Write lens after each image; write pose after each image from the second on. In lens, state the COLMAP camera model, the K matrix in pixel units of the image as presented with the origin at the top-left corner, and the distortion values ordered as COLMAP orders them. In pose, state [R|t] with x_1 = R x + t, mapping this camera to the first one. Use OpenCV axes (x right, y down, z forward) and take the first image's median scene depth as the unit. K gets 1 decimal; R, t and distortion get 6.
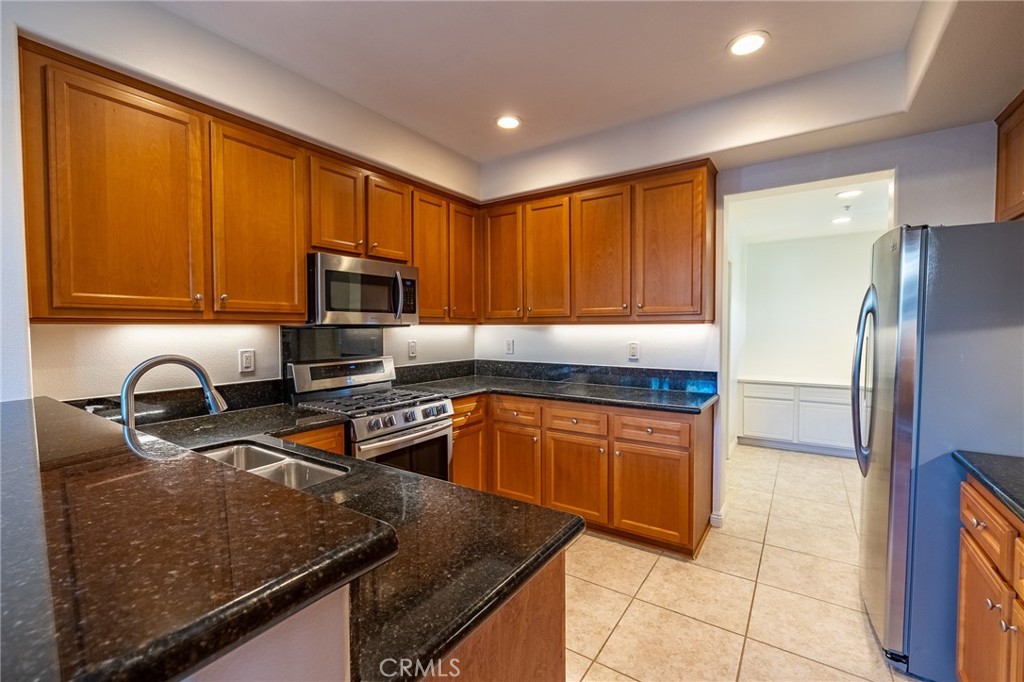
lens RADIAL K [[438.0, 0, 508.0], [0, 438.0, 336.0], [0, 0, 1]] dist [-0.002957, 0.000094]
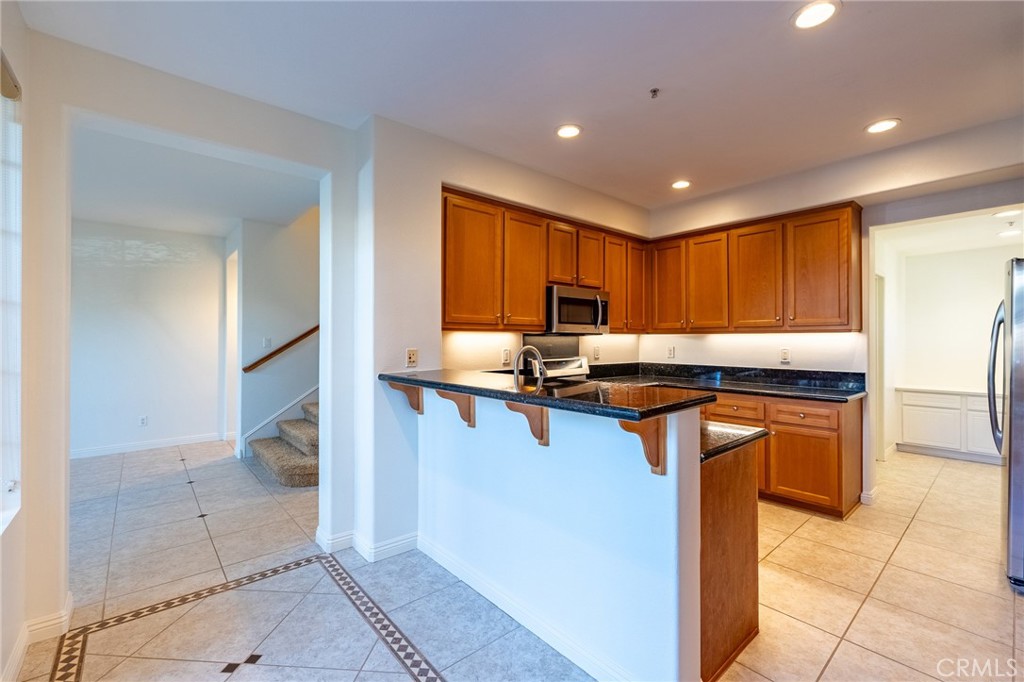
lens RADIAL K [[438.0, 0, 508.0], [0, 438.0, 336.0], [0, 0, 1]] dist [-0.002957, 0.000094]
pose [[0.965019, 0.000854, -0.262180, -0.155183], [-0.008937, 0.999521, -0.029638, 0.026621], [0.262029, 0.030945, 0.964564, -0.422348]]
